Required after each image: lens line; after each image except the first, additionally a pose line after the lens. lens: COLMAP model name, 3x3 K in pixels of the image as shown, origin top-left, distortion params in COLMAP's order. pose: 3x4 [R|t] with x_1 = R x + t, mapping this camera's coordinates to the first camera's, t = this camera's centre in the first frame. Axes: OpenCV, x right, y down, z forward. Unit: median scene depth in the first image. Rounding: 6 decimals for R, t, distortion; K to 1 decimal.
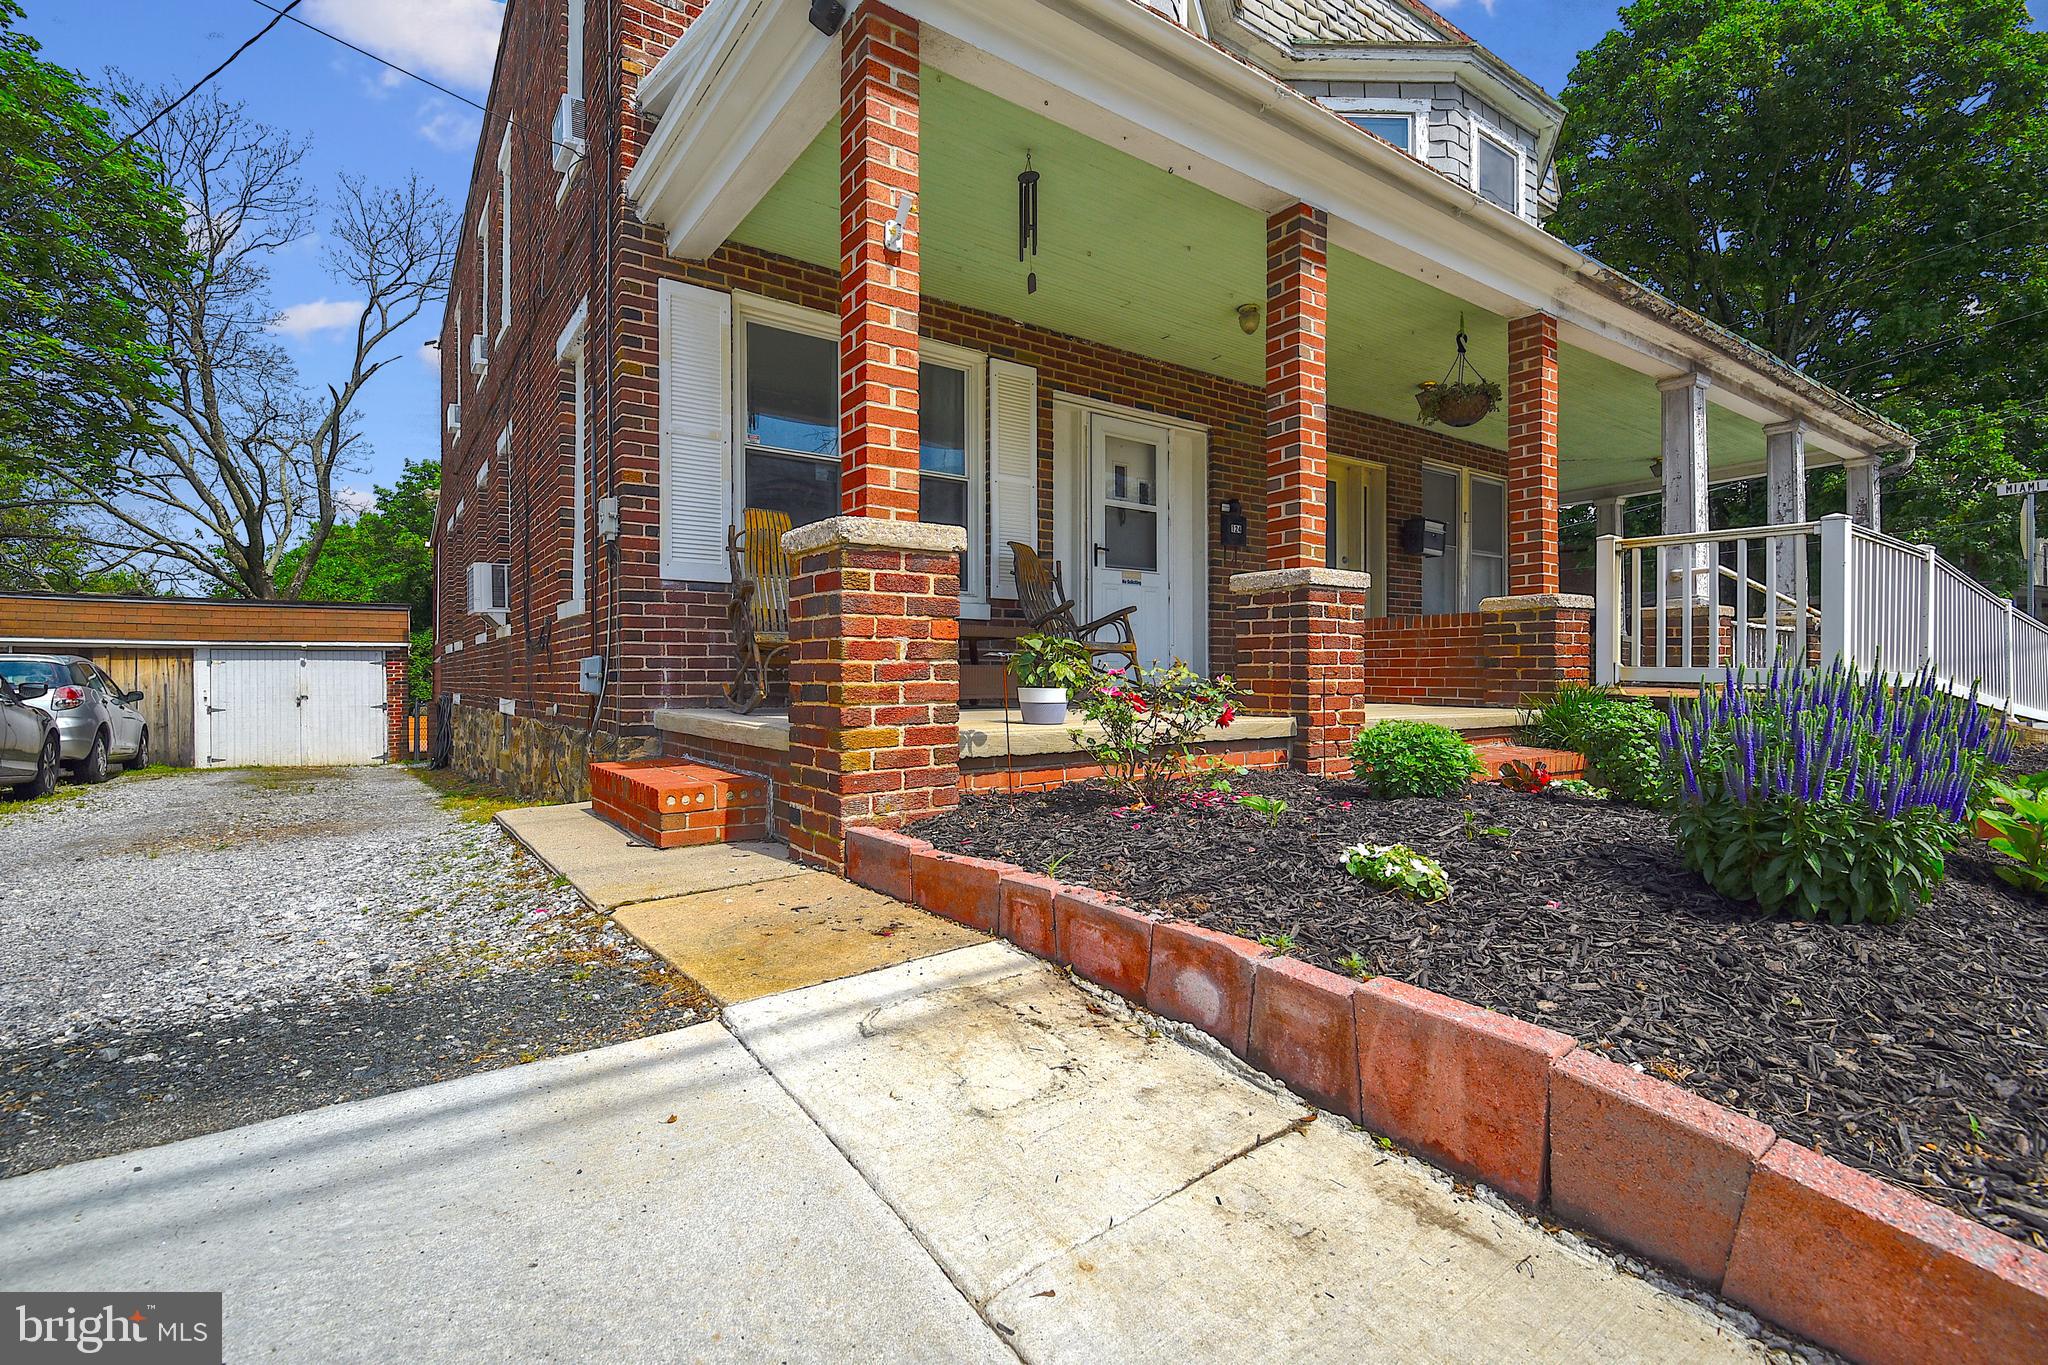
lens RADIAL K [[936.4, 0, 1012.0], [0, 936.4, 670.2], [0, 0, 1]] dist [0.000903, -0.002747]
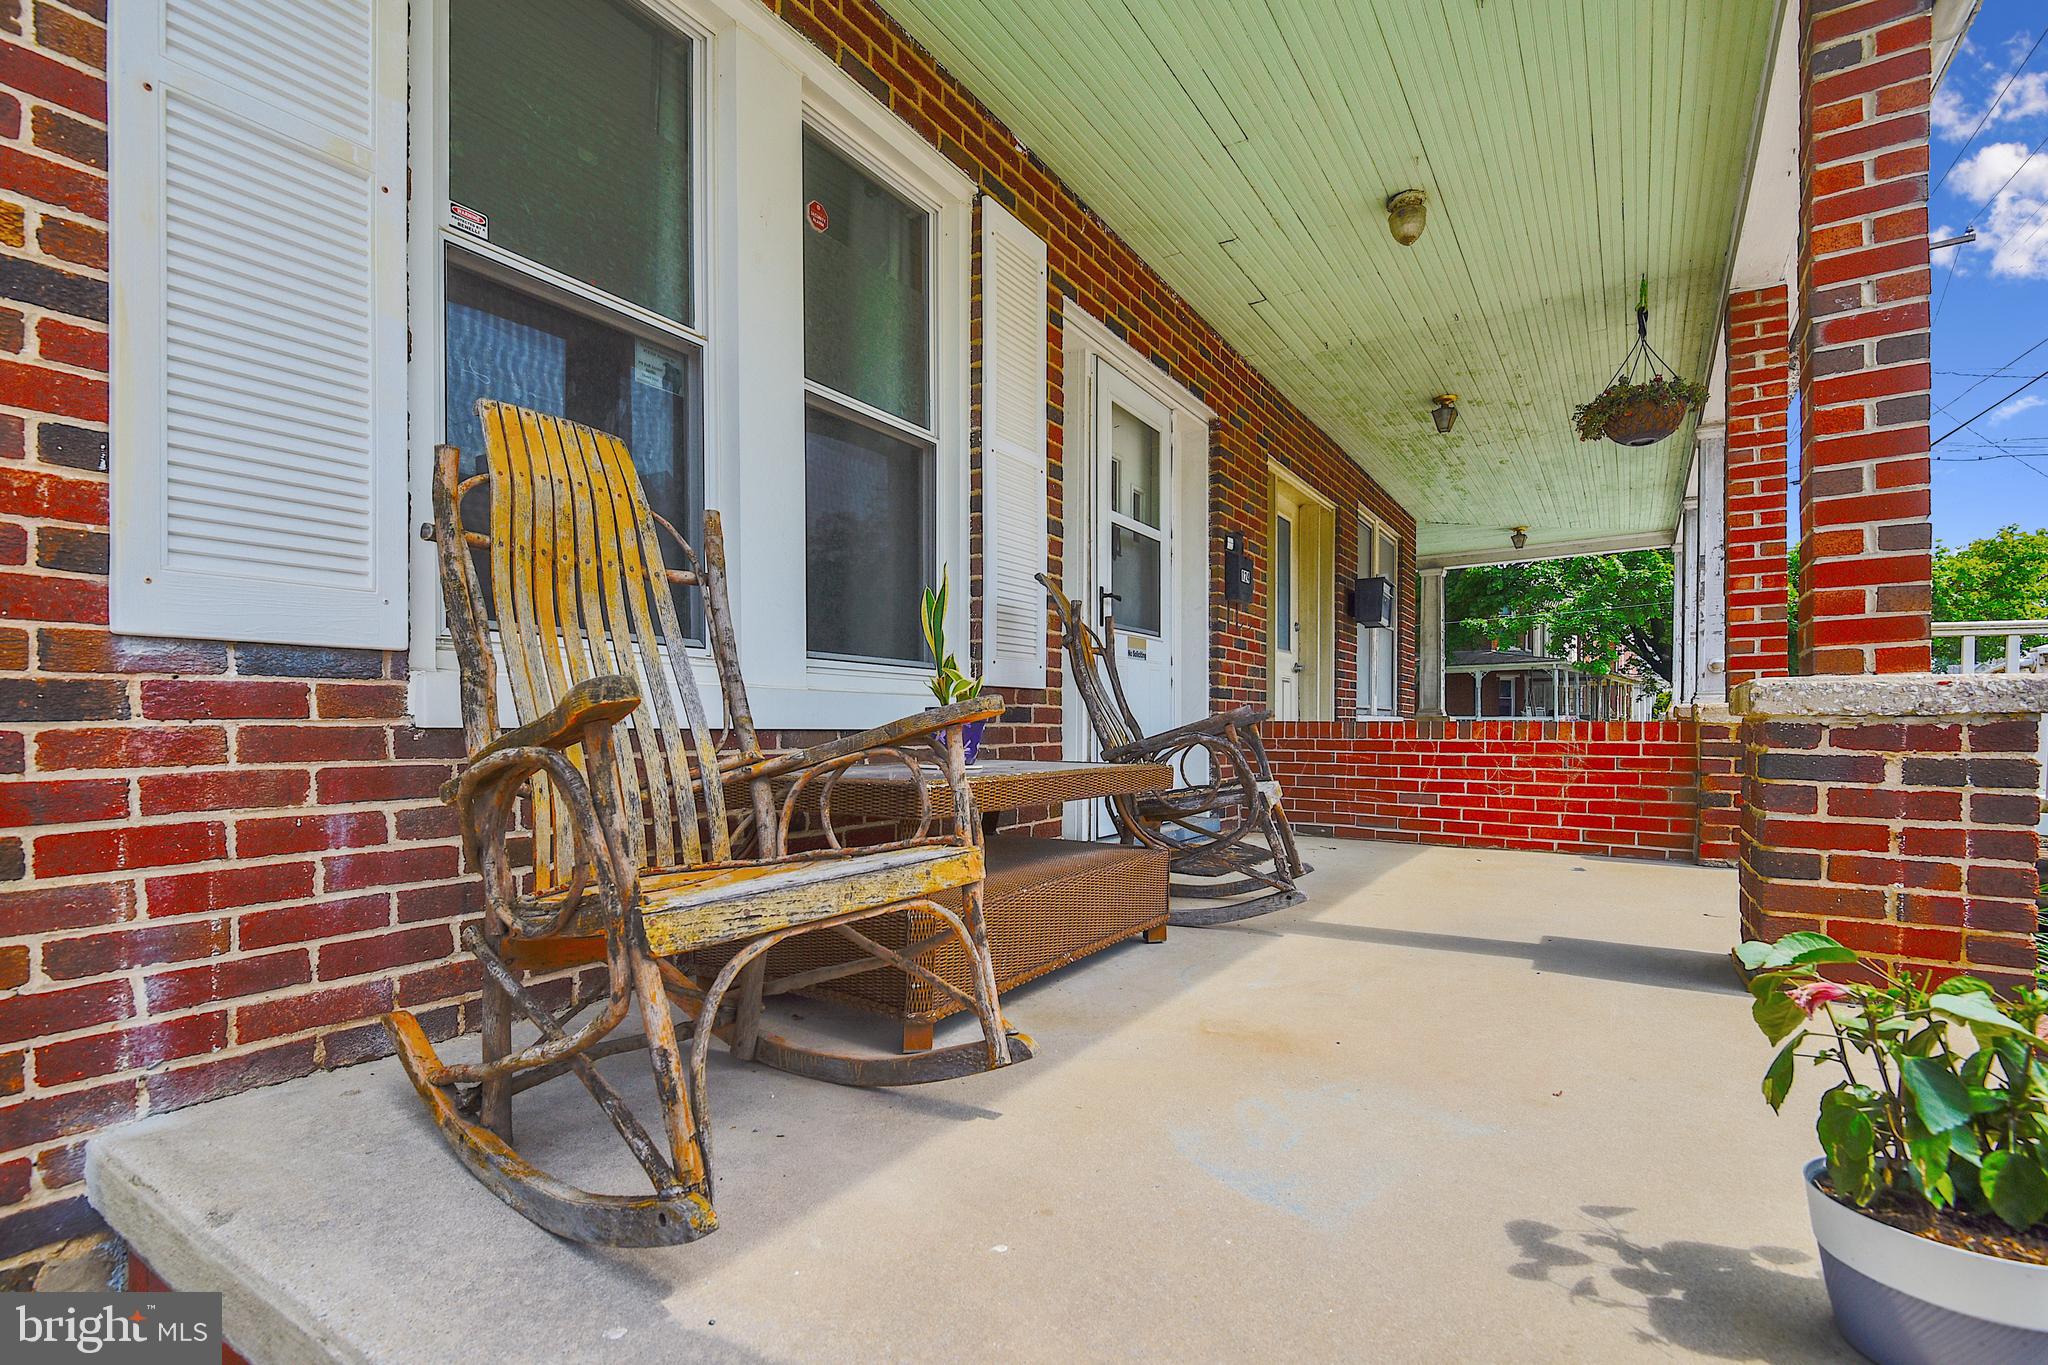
lens RADIAL K [[936.4, 0, 1002.2], [0, 936.4, 726.6], [0, 0, 1]] dist [0.000903, -0.002747]
pose [[0.925672, -0.000638, 0.378326, -0.198591], [-0.002907, 0.999957, 0.008799, -0.060583], [-0.378316, -0.009244, 0.925630, 0.540152]]
